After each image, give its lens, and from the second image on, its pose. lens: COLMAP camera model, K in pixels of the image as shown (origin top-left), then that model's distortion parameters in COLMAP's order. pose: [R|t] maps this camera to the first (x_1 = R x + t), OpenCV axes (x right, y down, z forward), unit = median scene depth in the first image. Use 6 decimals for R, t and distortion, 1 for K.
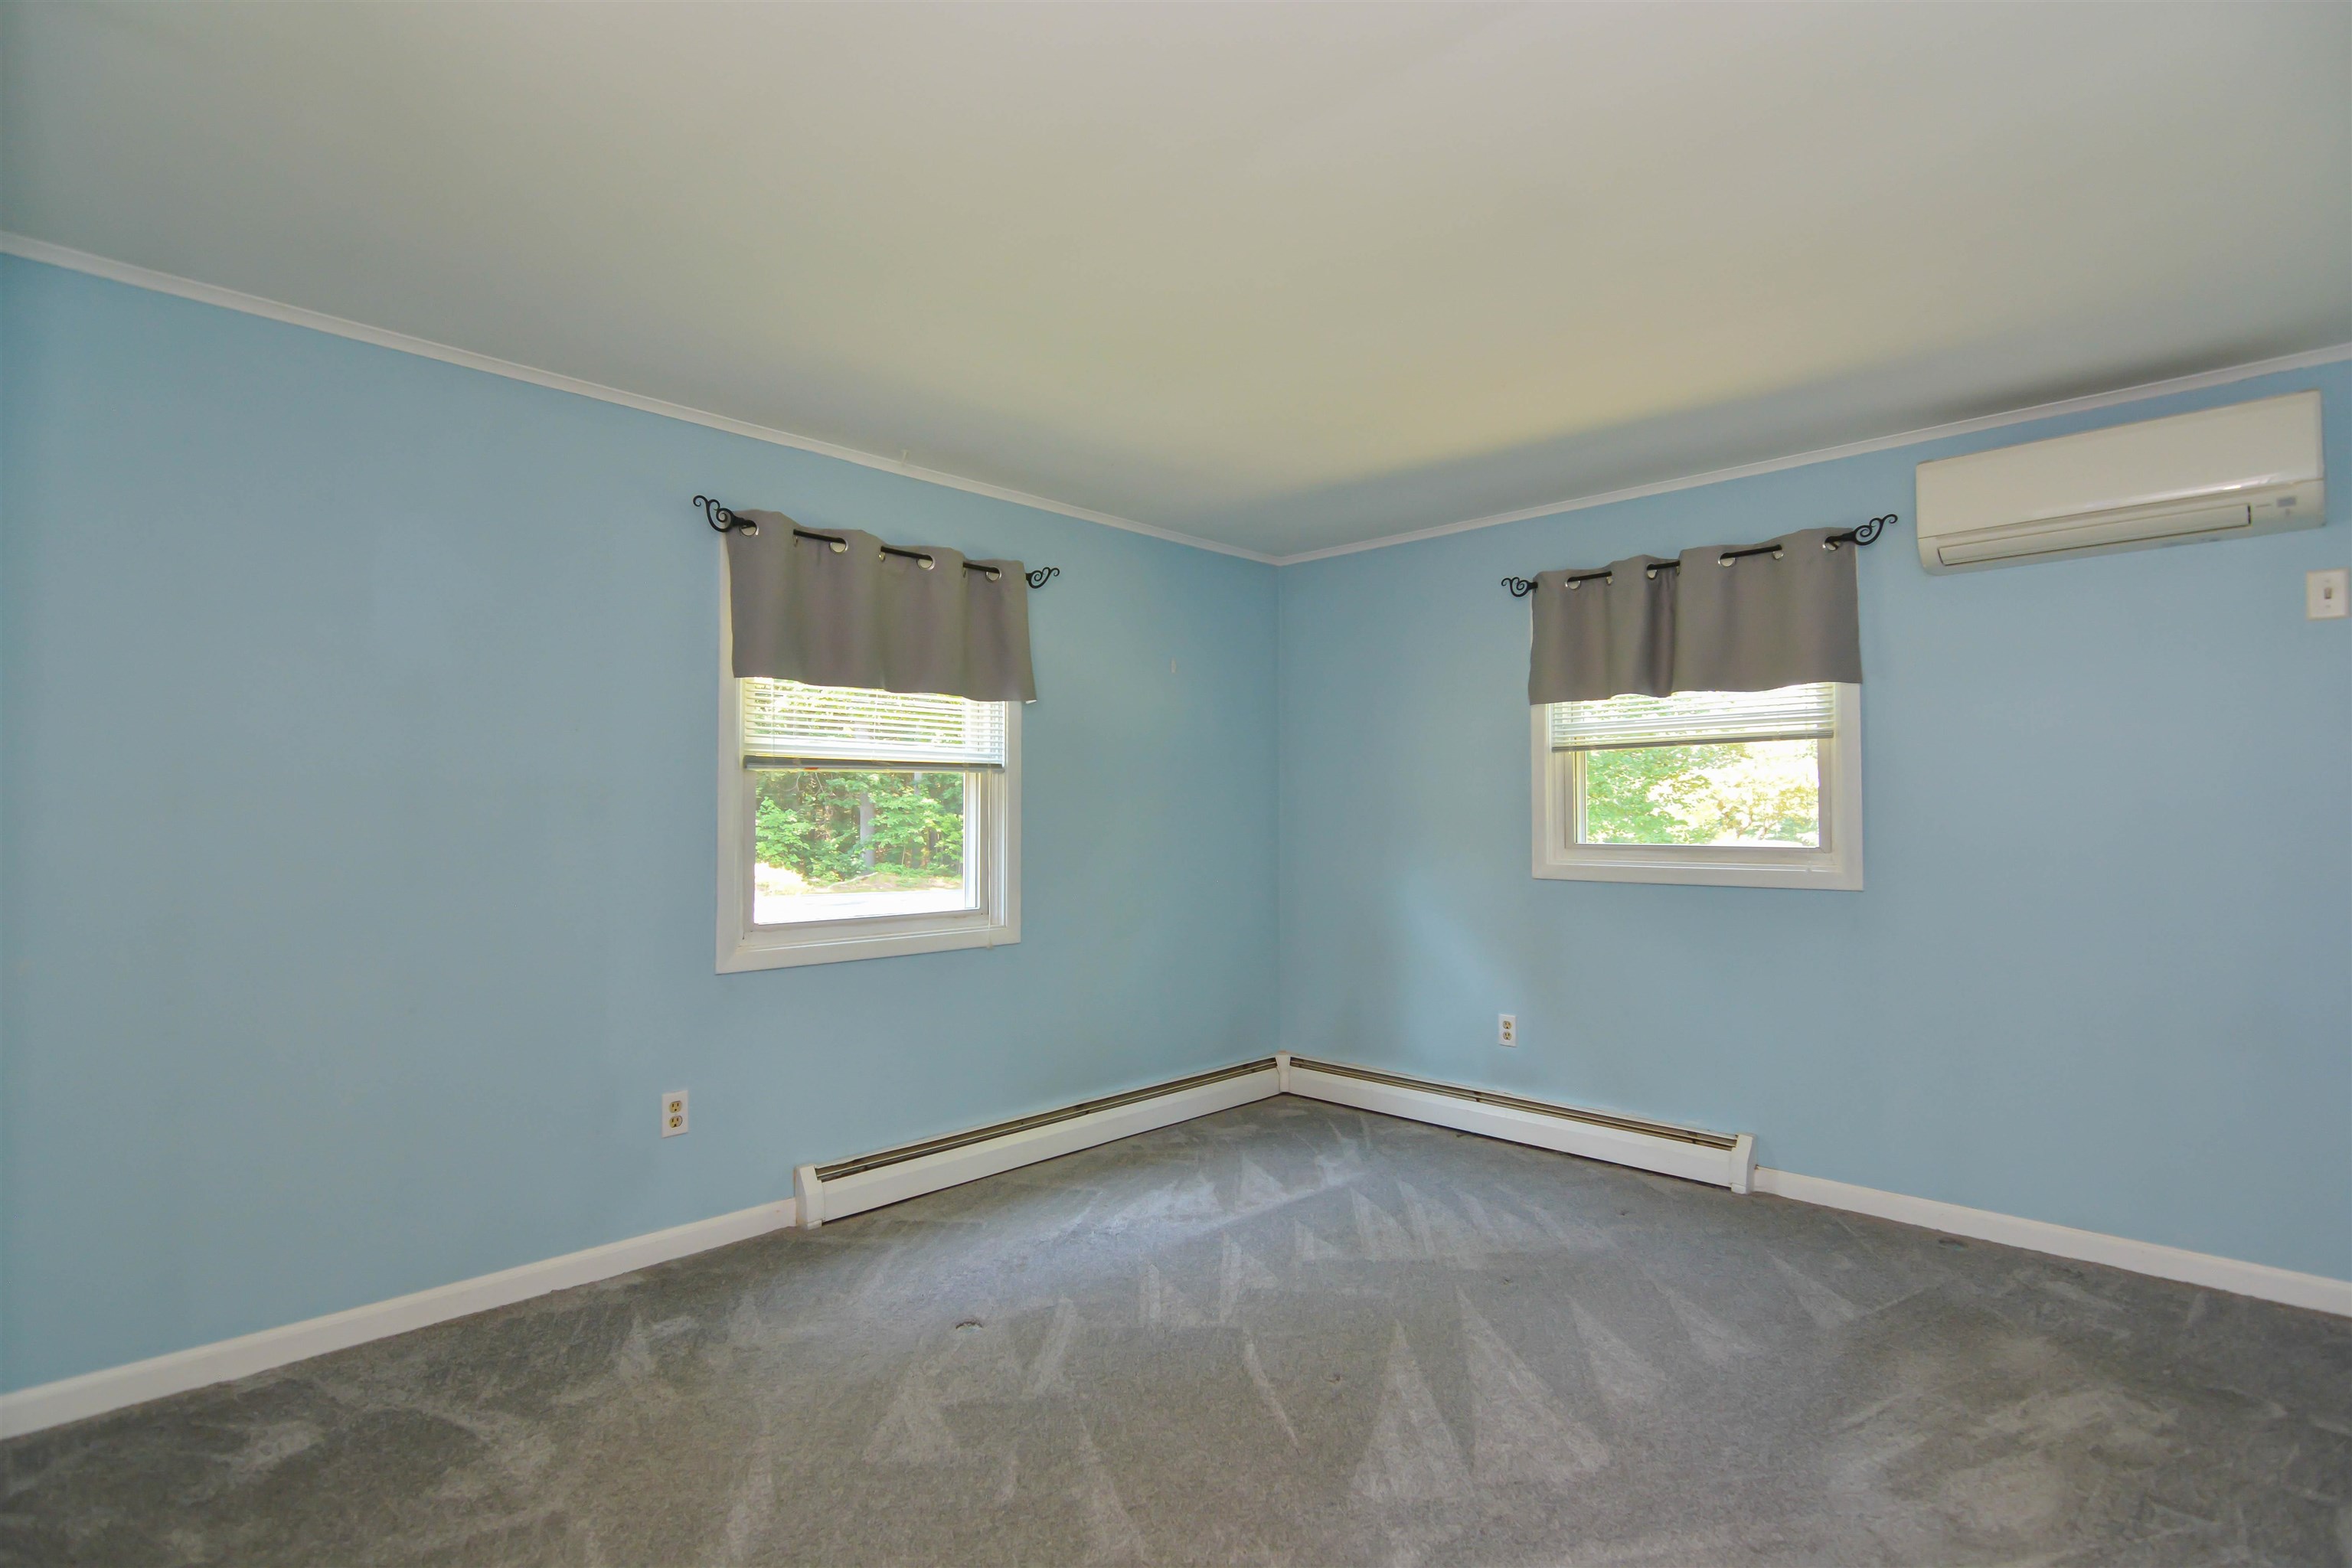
lens RADIAL K [[1139.3, 0, 1185.4], [0, 1139.3, 786.8], [0, 0, 1]] dist [0.013390, -0.012257]
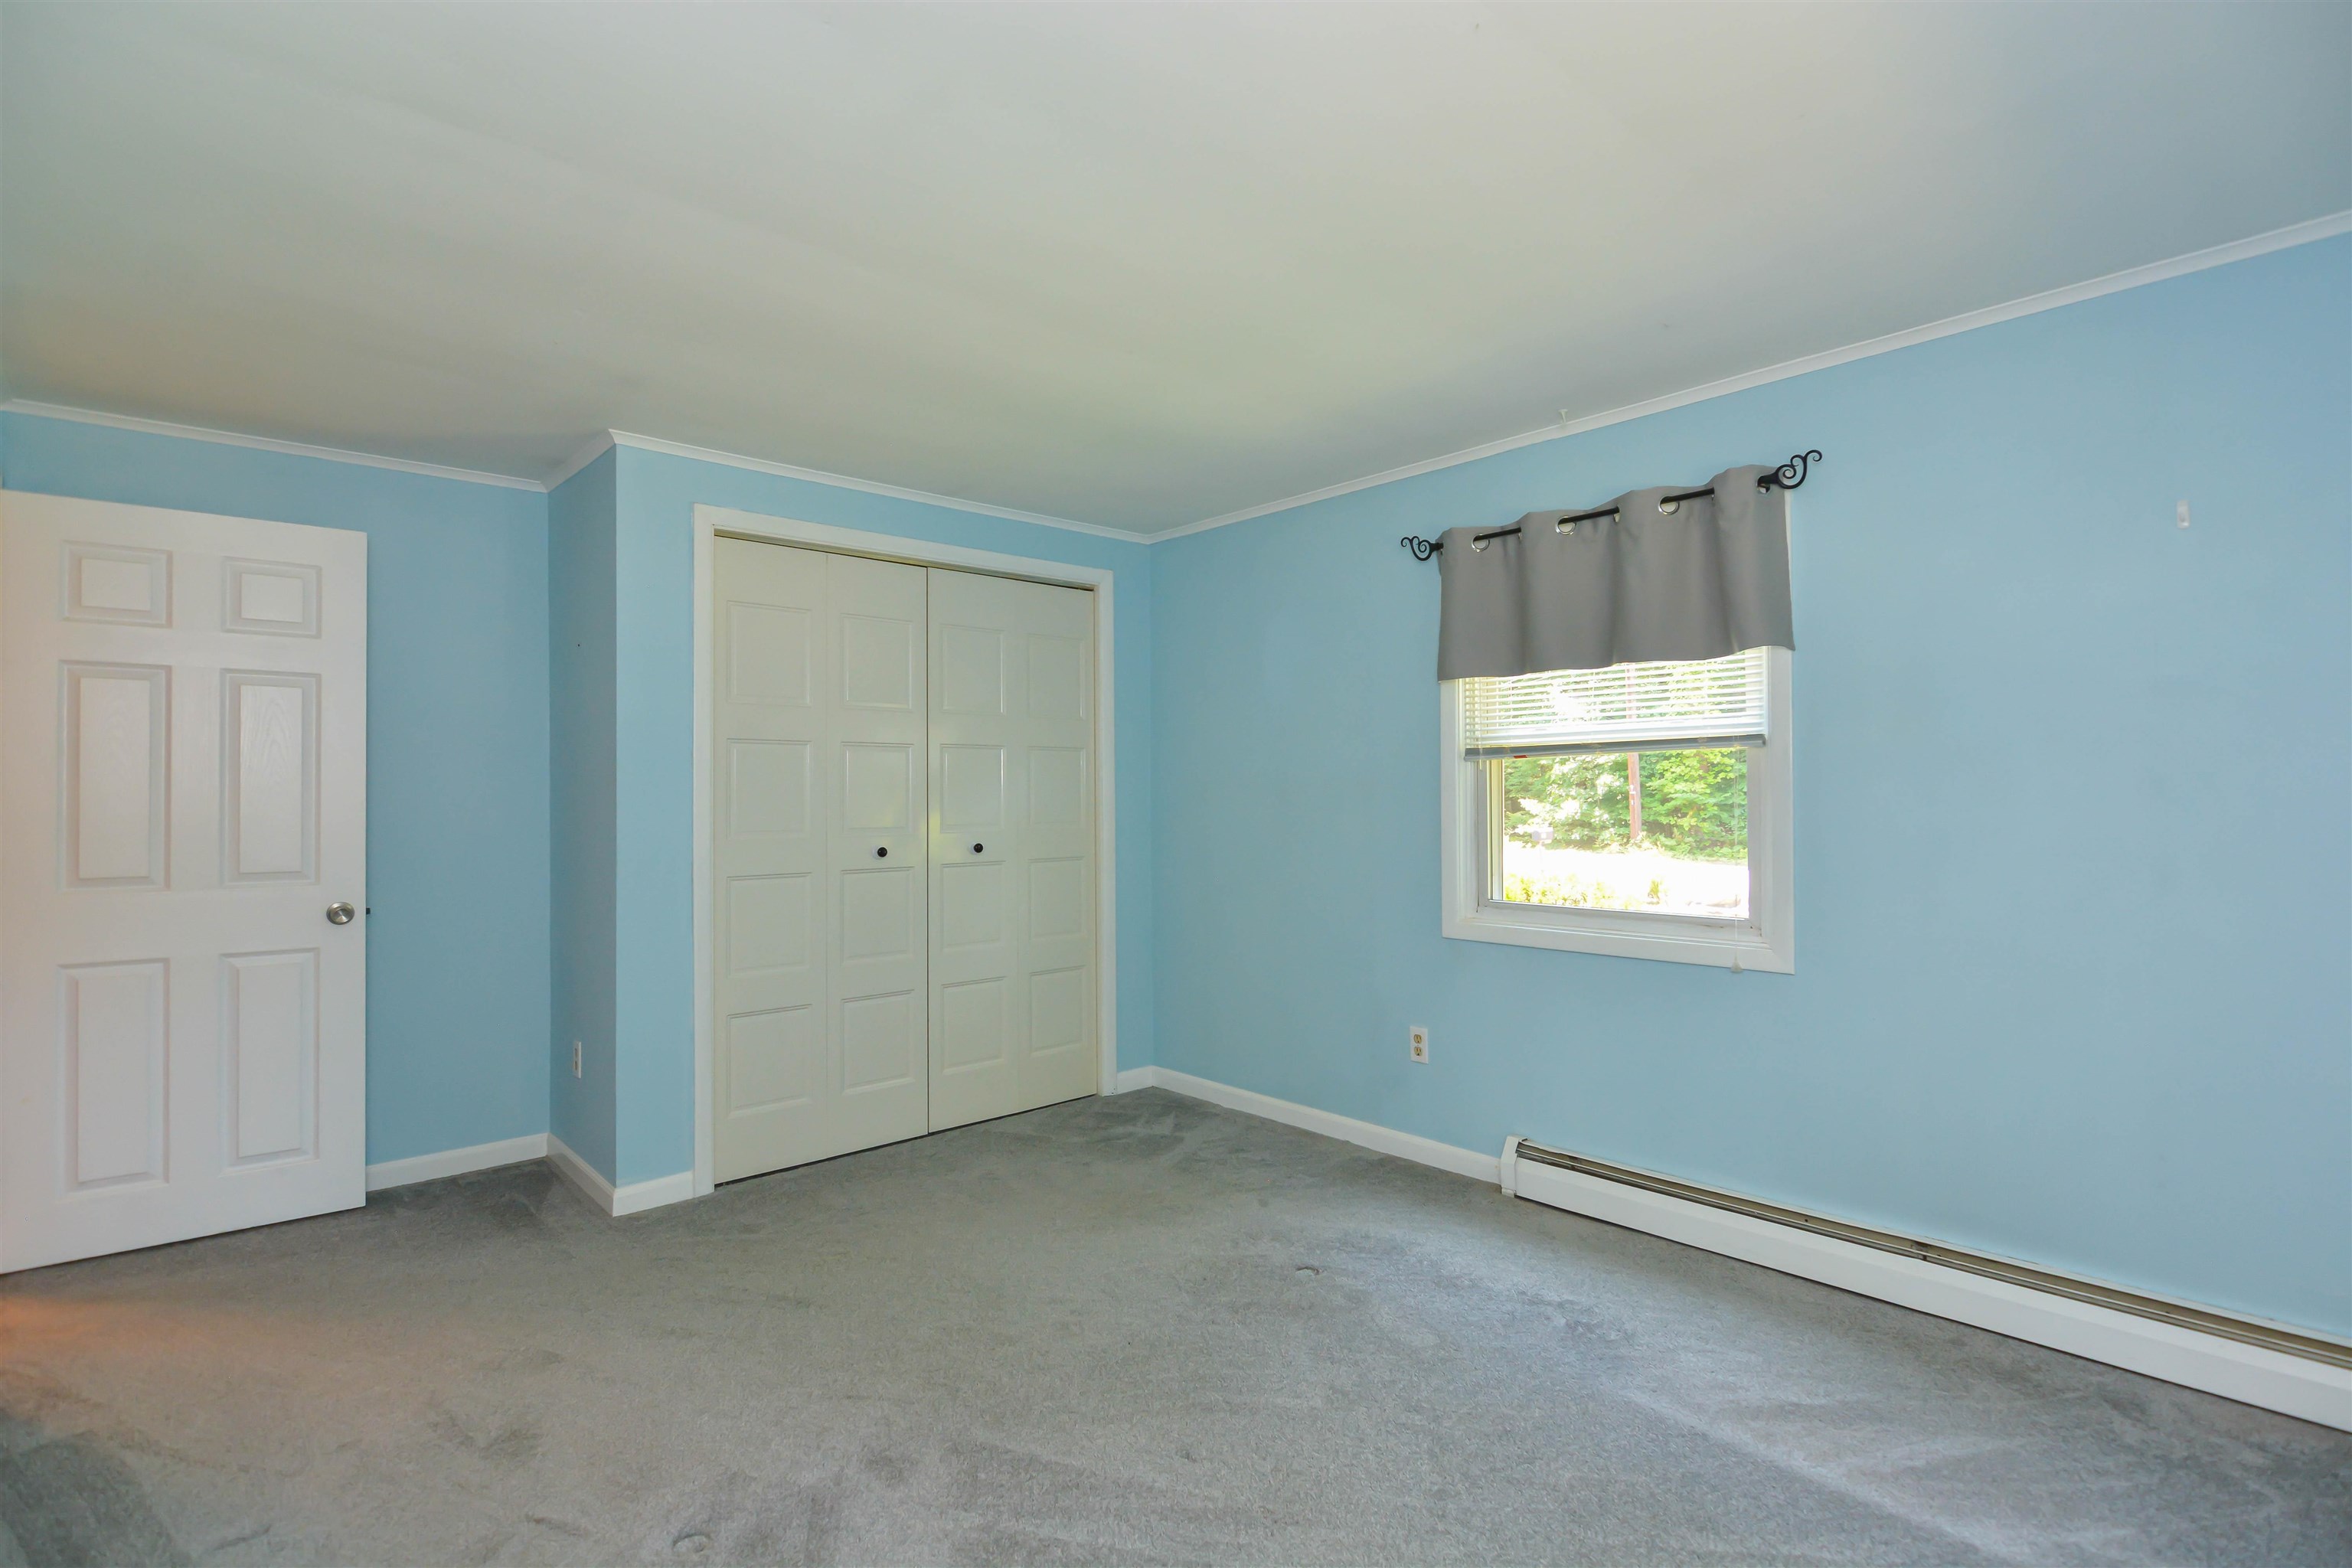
lens RADIAL K [[1139.3, 0, 1185.4], [0, 1139.3, 786.8], [0, 0, 1]] dist [0.013390, -0.012257]
pose [[-0.068300, -0.007735, -0.997635, 0.709970], [0.029465, 0.999518, -0.009767, 0.012733], [0.997230, -0.030063, -0.068039, 0.754284]]
